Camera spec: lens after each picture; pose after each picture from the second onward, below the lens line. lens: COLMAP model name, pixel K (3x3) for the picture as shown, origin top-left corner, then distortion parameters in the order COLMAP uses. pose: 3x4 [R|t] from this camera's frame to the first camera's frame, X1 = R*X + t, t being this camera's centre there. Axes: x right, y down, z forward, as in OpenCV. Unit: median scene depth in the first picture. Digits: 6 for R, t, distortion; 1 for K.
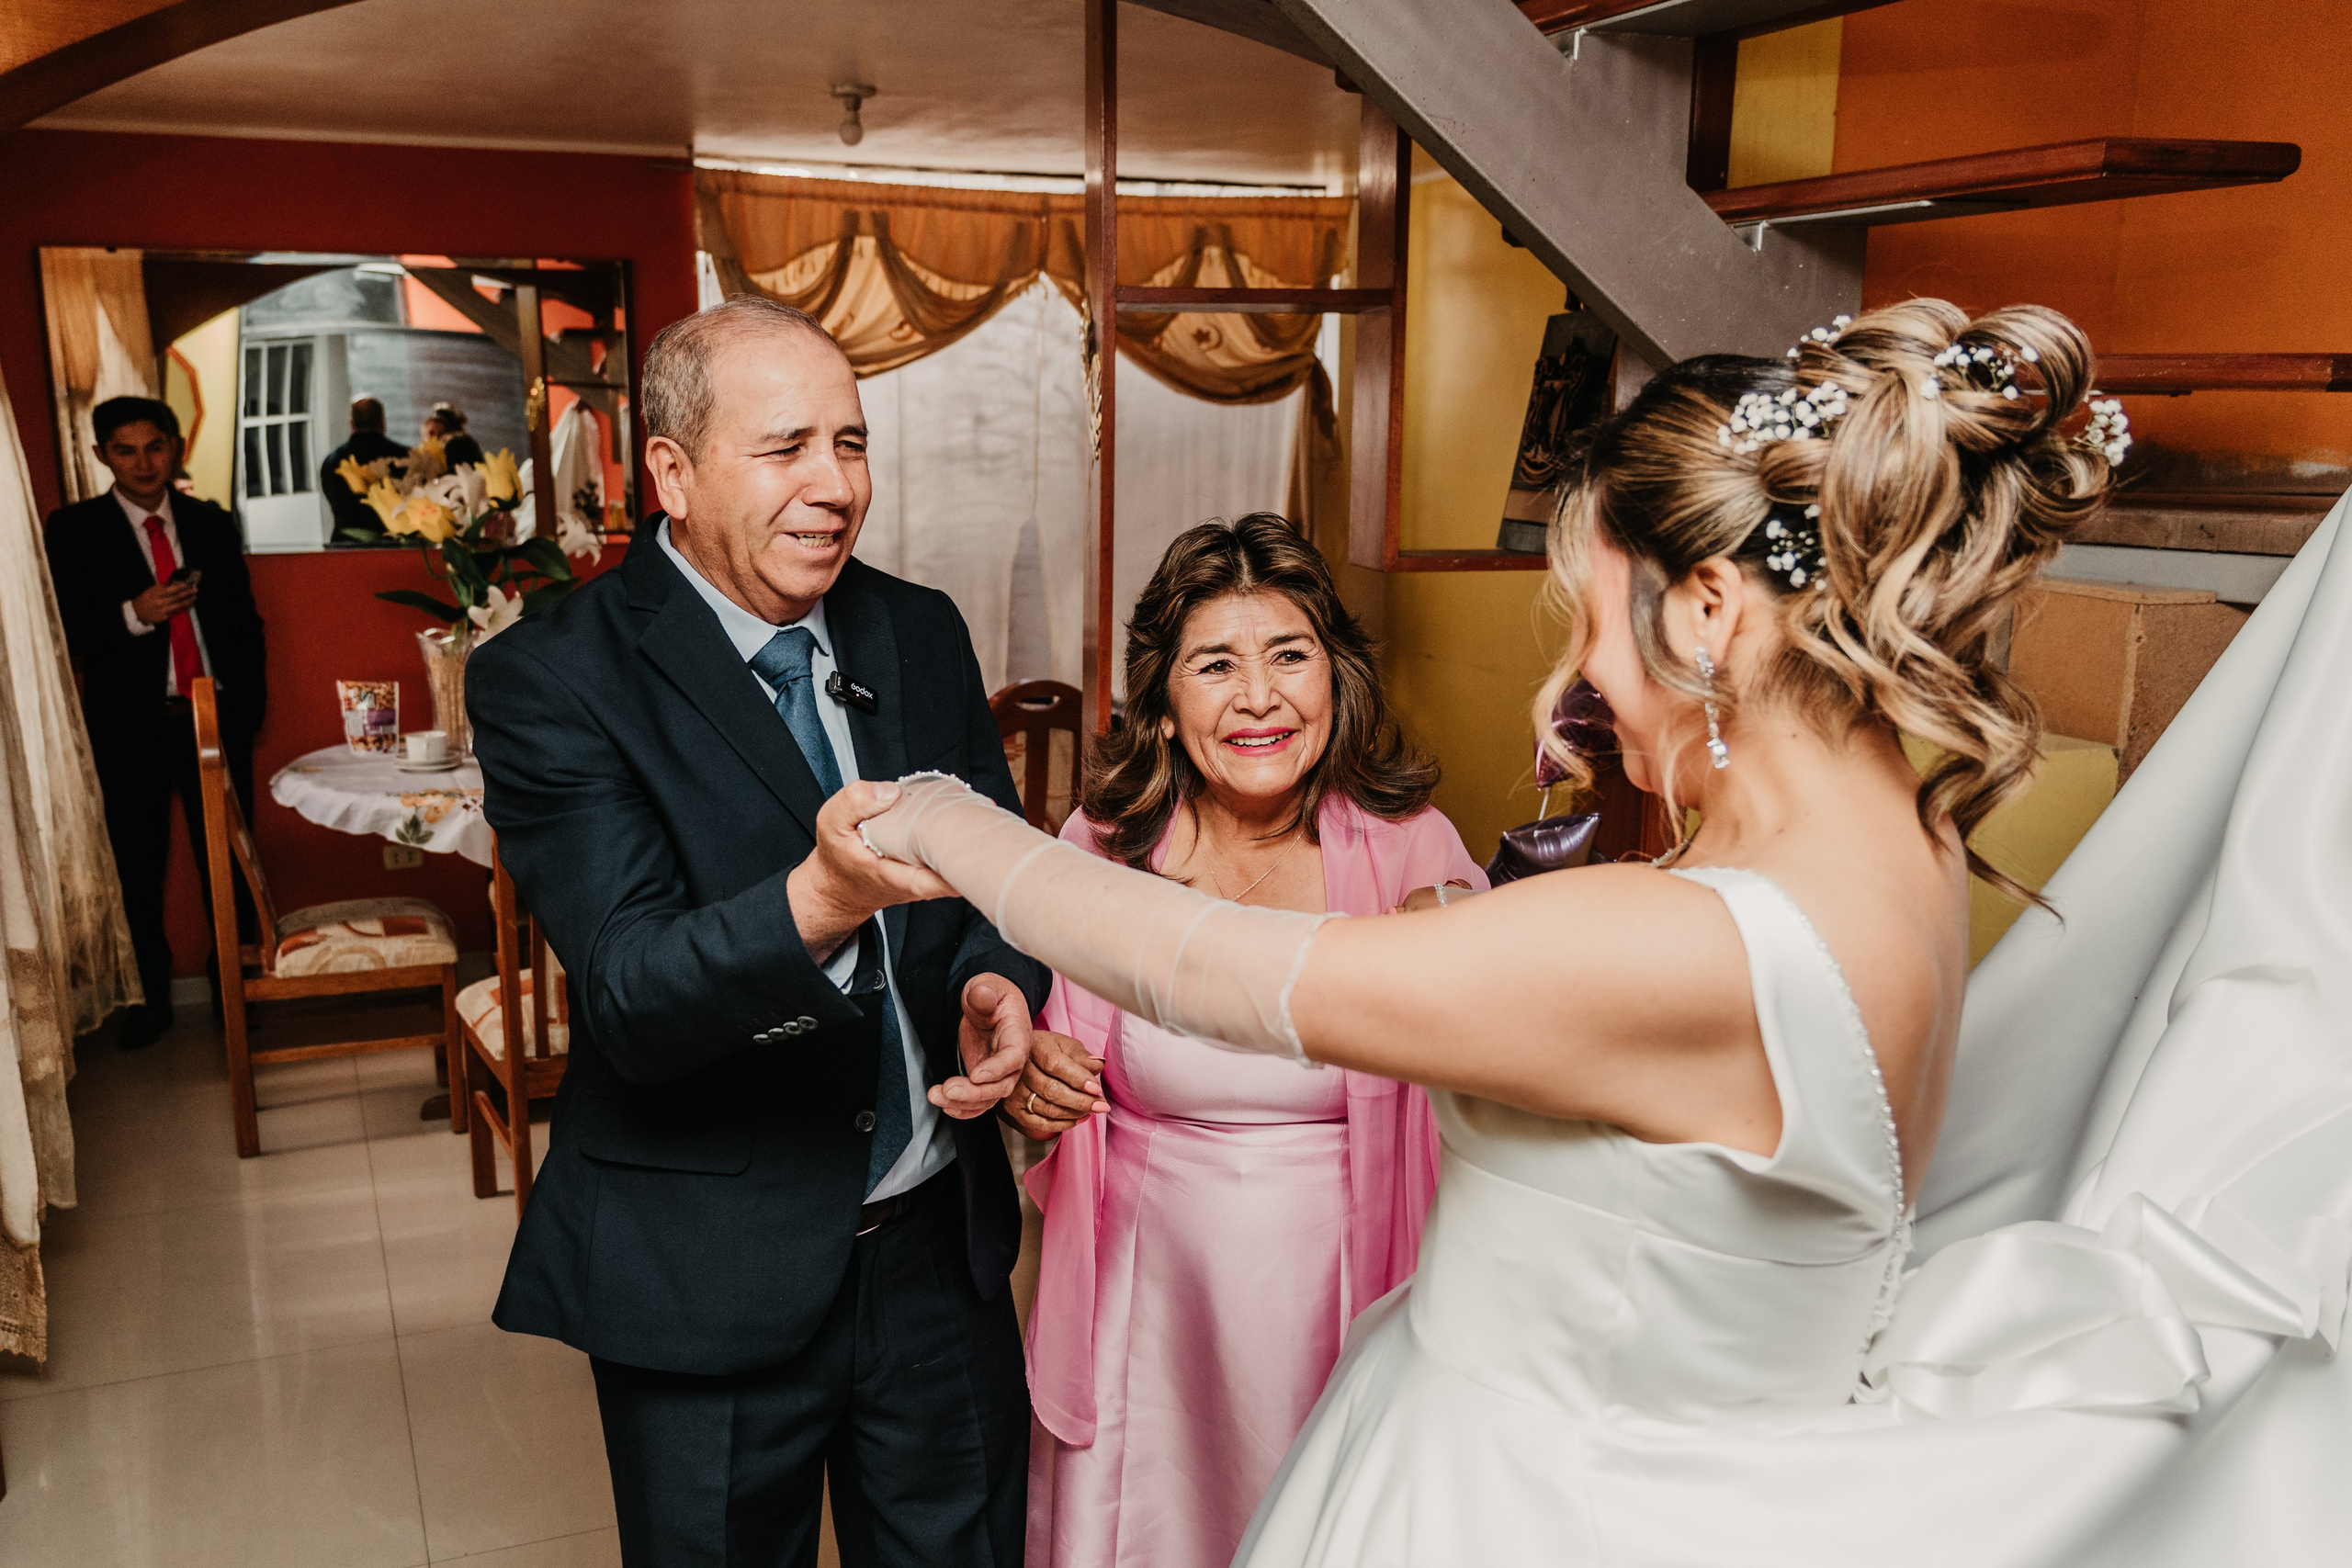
lens RADIAL K [[2017.5, 0, 1068.2], [0, 2017.5, 827.0], [0, 0, 1]] dist [0.038918, -0.011192]
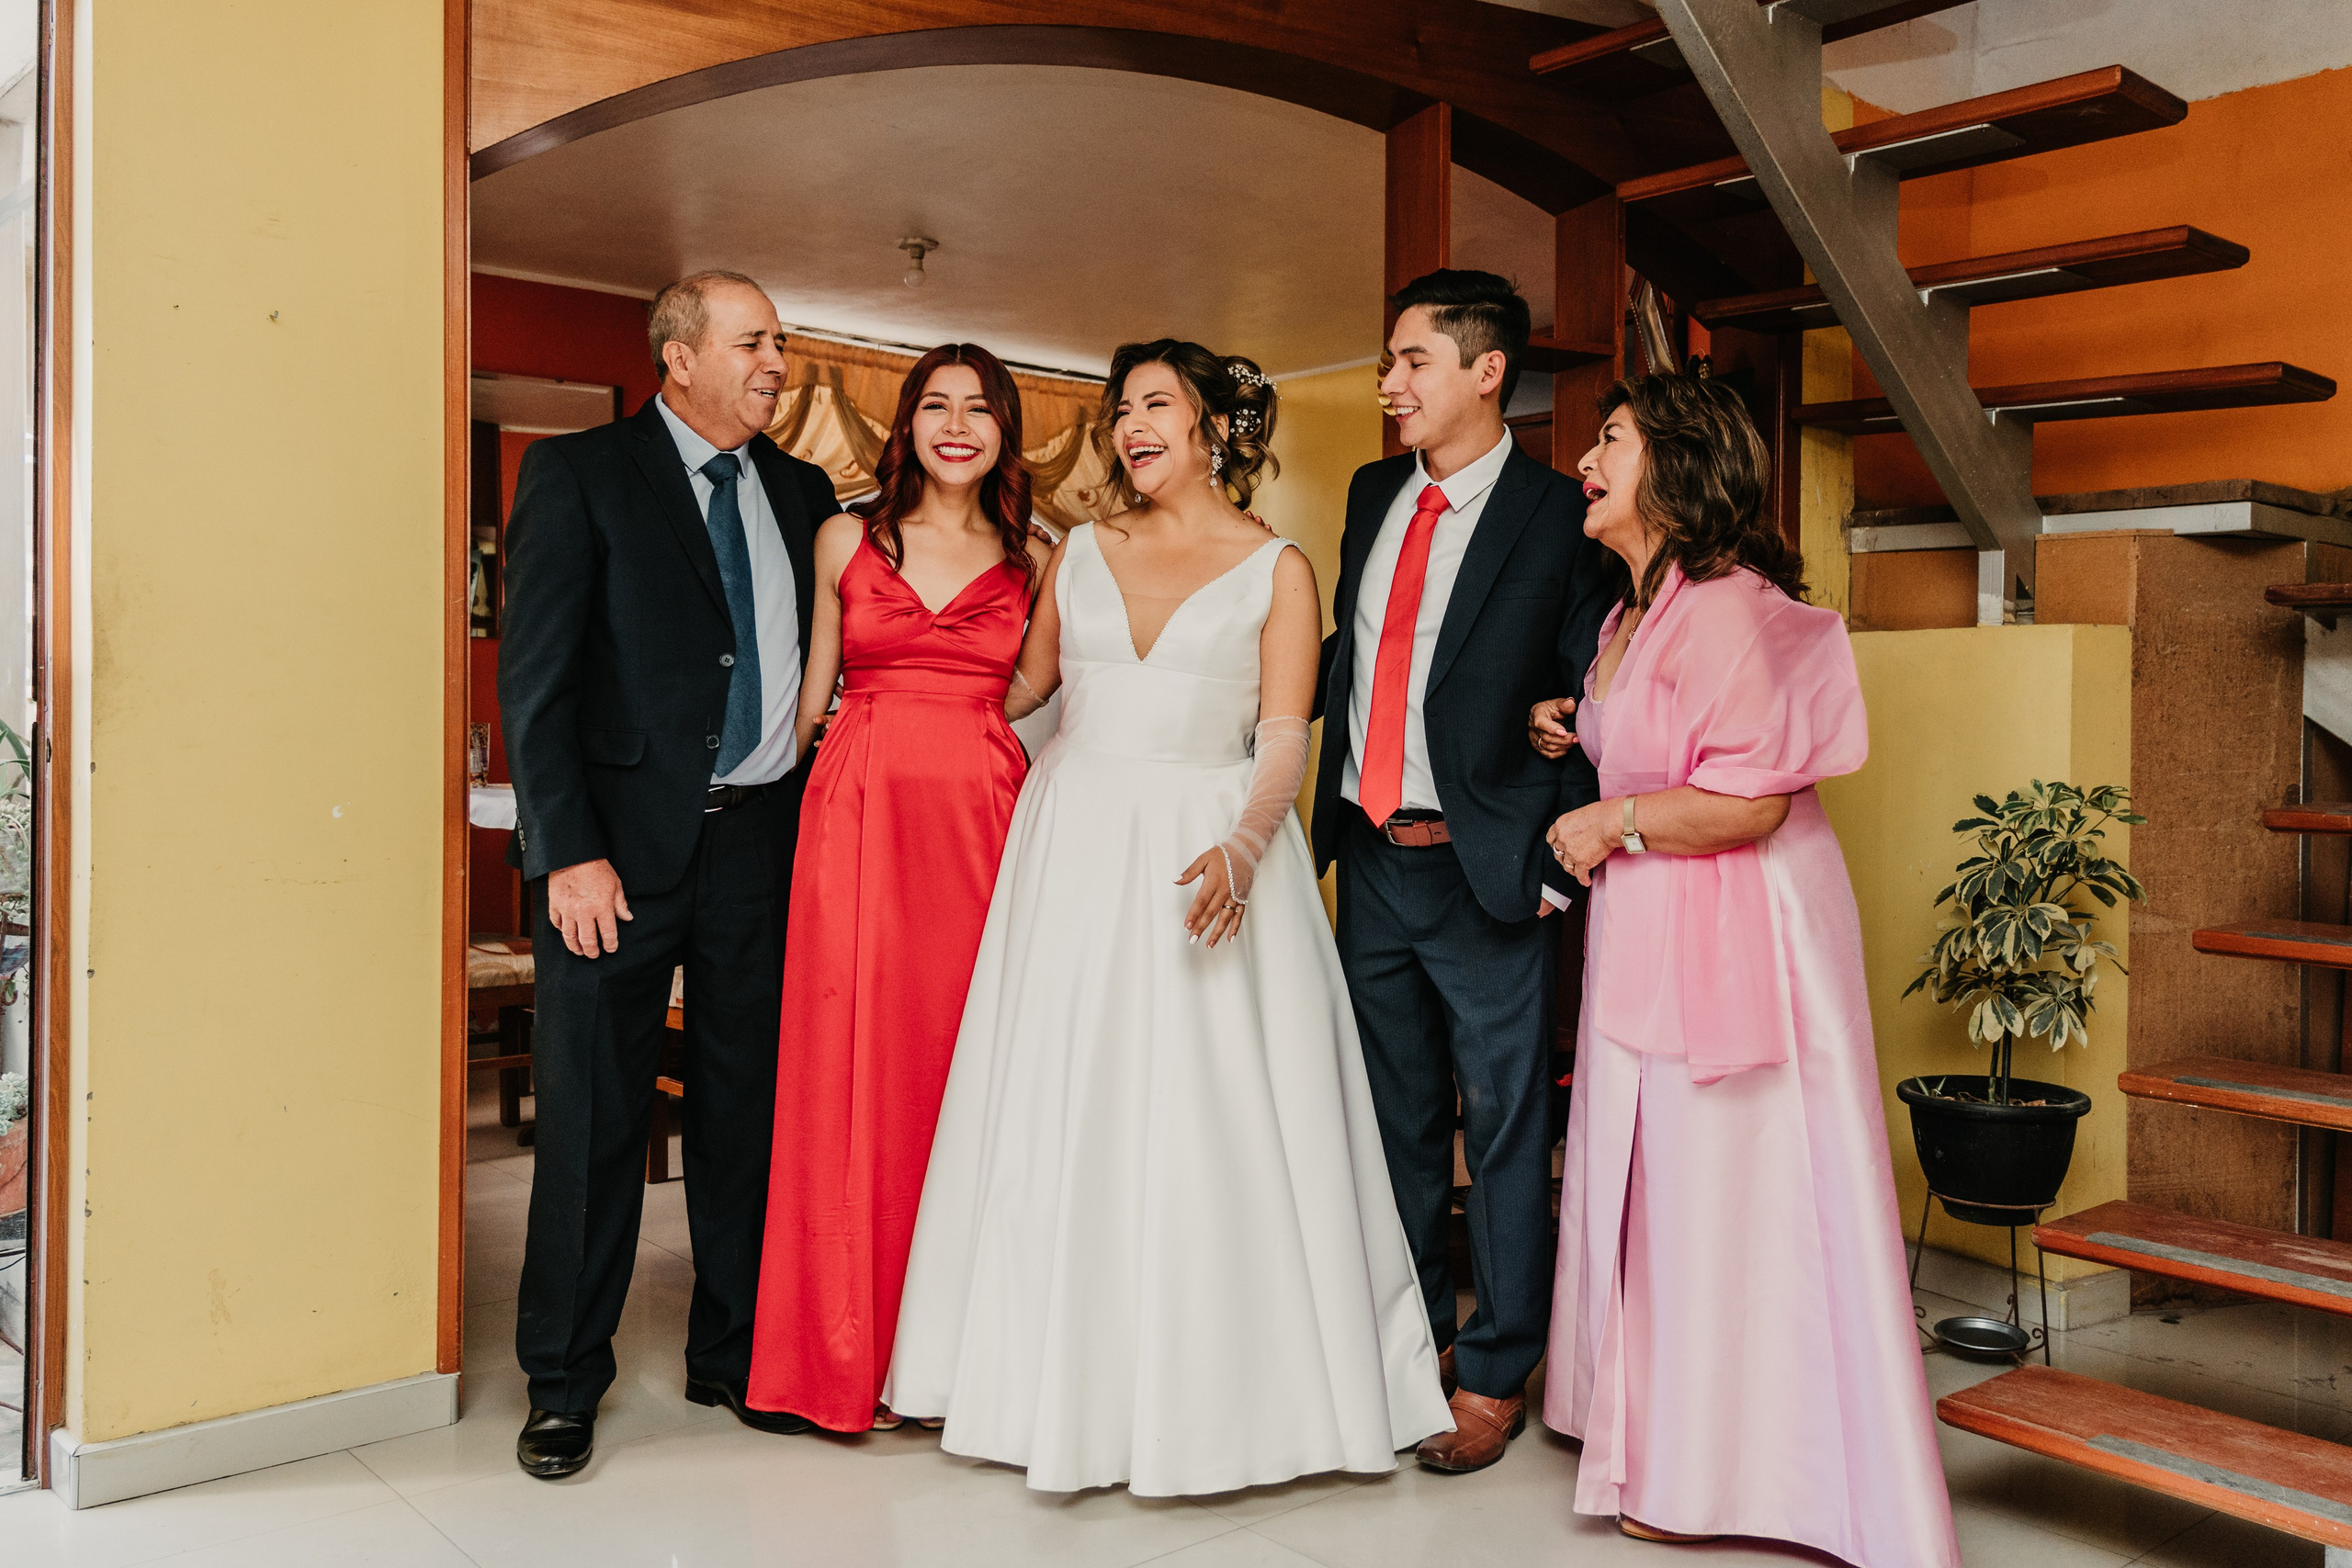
lens RADIAL K [[2017.5, 0, 1169.8], [0, 2017.5, 750.6], [0, 0, 1]] dist [0.038918, -0.011192]
pose [[0.933836, 0.016094, 0.357340, -0.327239], [0.055696, 0.980261, -0.189701, 0.137880], [-0.353340, 0.197052, 0.914506, -0.073253]]
